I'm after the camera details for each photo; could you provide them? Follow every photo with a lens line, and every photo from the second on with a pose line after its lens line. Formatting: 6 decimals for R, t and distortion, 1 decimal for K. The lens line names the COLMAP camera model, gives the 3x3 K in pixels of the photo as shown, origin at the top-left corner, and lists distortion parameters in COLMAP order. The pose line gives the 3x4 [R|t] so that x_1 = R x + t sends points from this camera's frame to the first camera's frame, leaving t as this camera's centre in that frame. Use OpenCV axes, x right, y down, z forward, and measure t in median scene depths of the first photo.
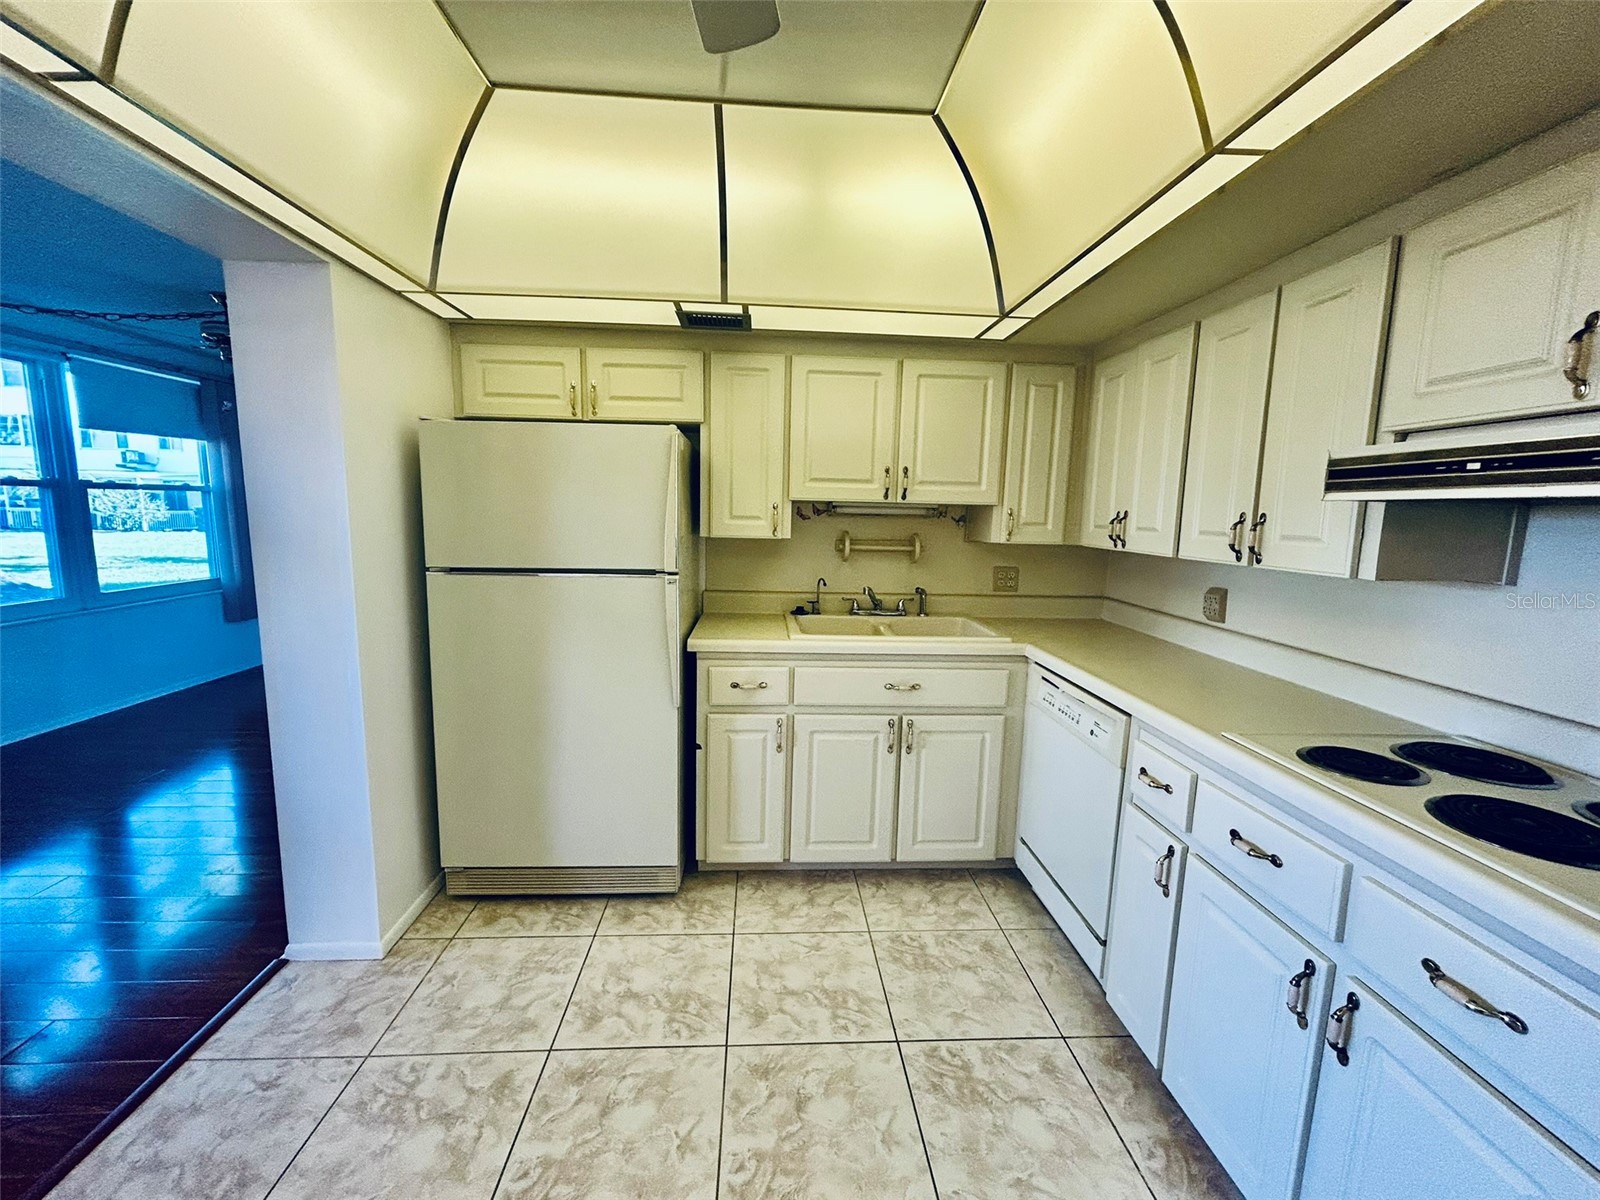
lens RADIAL K [[648.6, 0, 792.7], [0, 648.6, 596.9], [0, 0, 1]] dist [-0.000545, 0.001009]
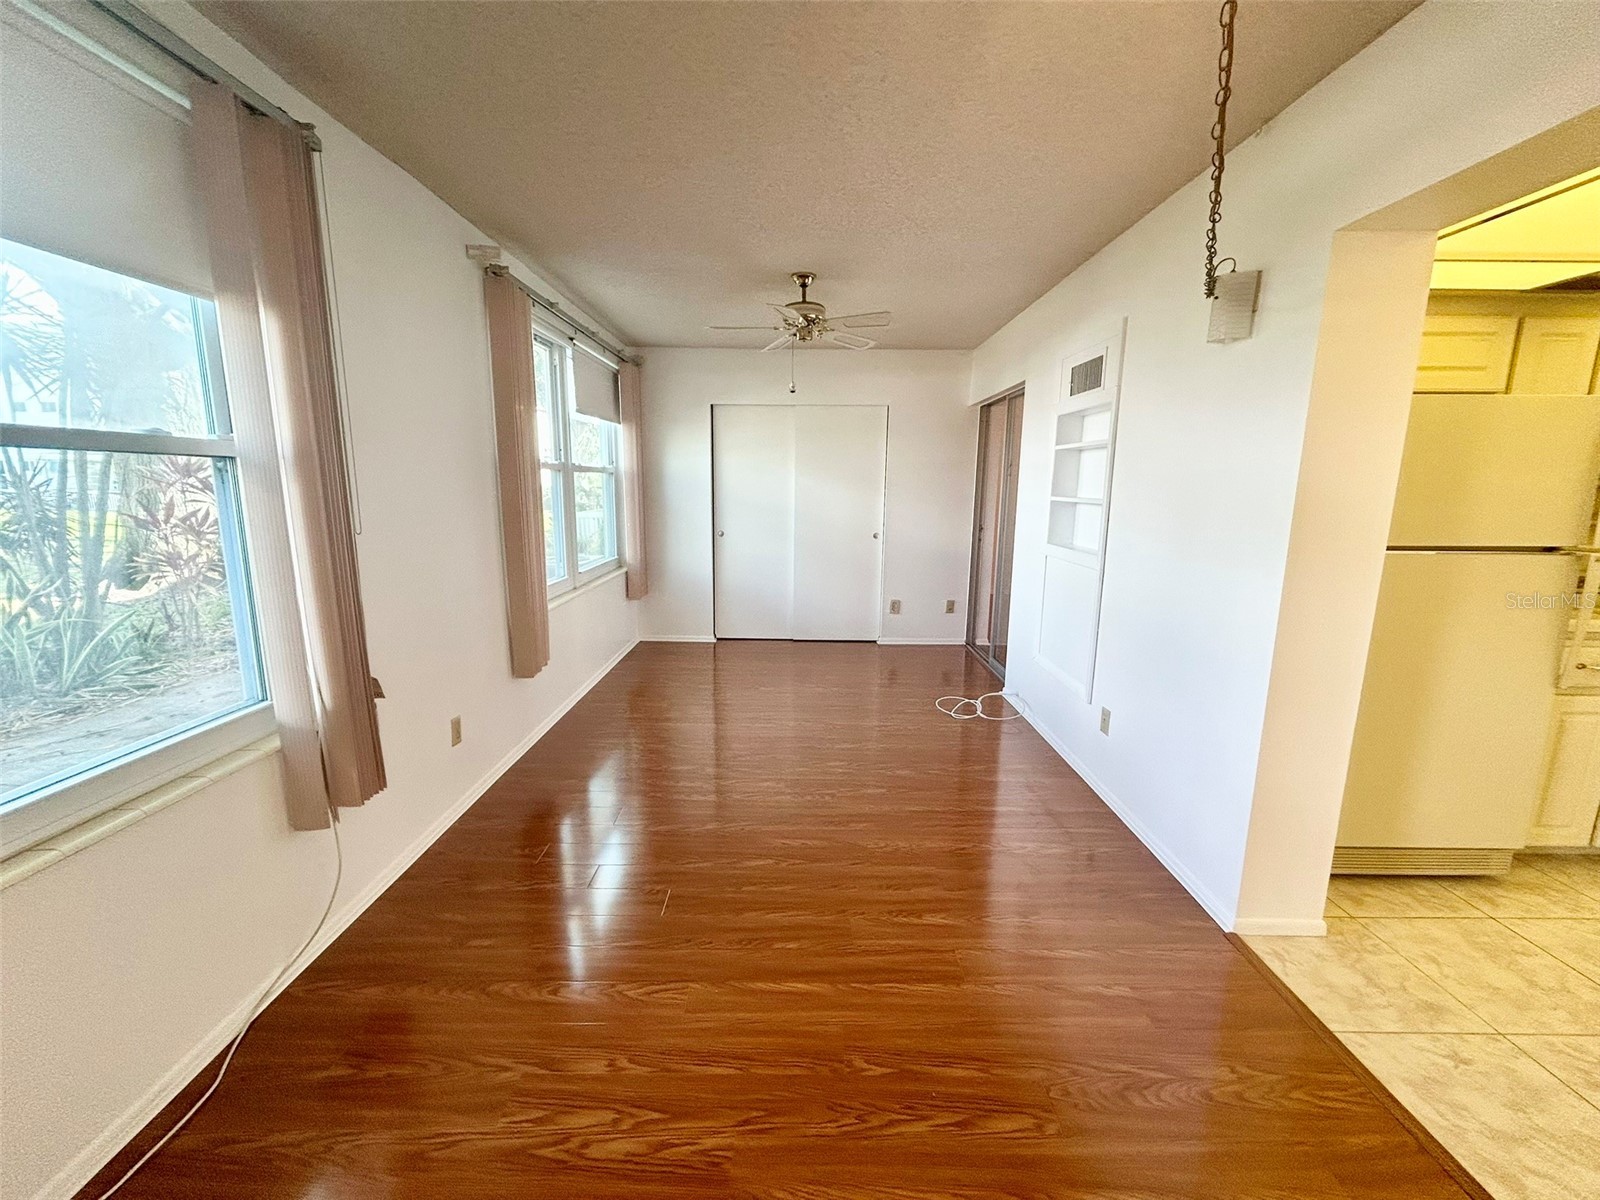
lens RADIAL K [[648.6, 0, 793.4], [0, 648.6, 592.9], [0, 0, 1]] dist [-0.000545, 0.001009]
pose [[0.997433, -0.006076, -0.071349, -1.226947], [0.008920, 0.999176, 0.039604, -0.022220], [0.071050, -0.040139, 0.996665, -0.043330]]
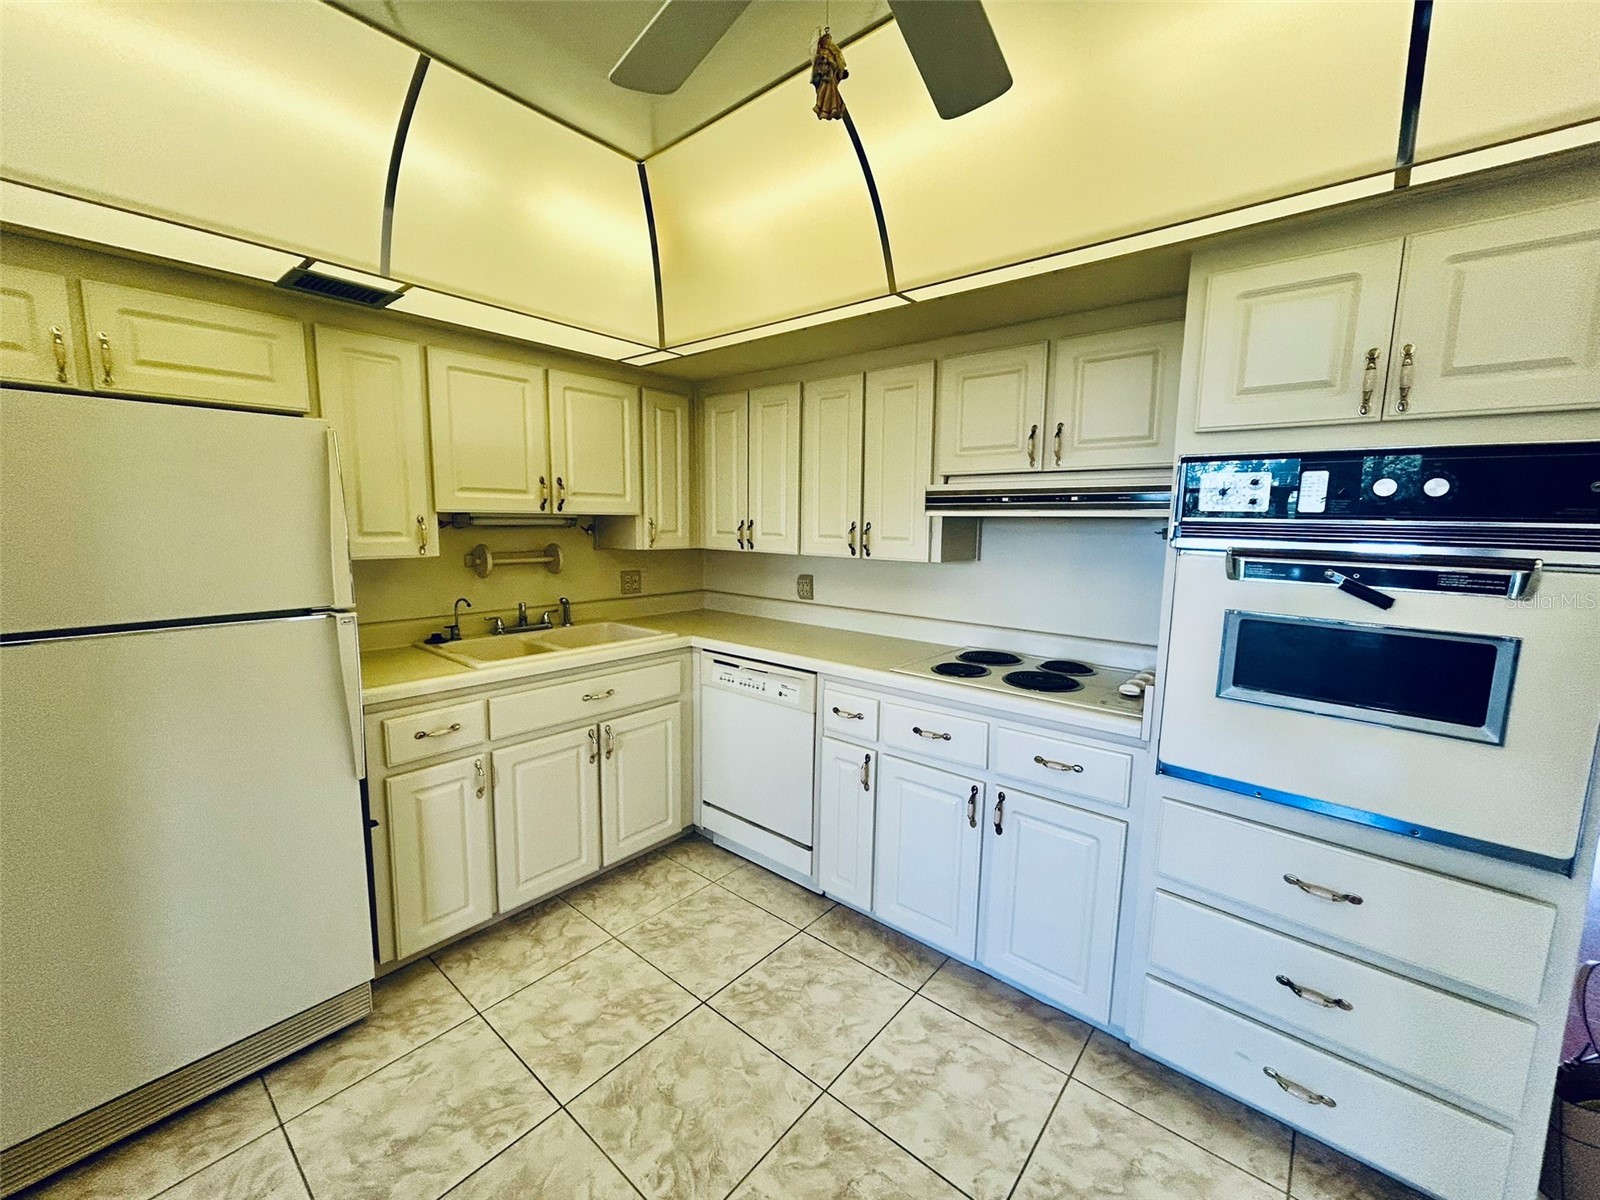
lens RADIAL K [[648.6, 0, 800.4], [0, 648.6, 596.4], [0, 0, 1]] dist [-0.000545, 0.001009]
pose [[0.686302, -0.101947, 0.720136, -0.349068], [0.101528, 0.993862, 0.043940, -0.029856], [-0.720196, 0.042958, 0.692440, 0.061417]]
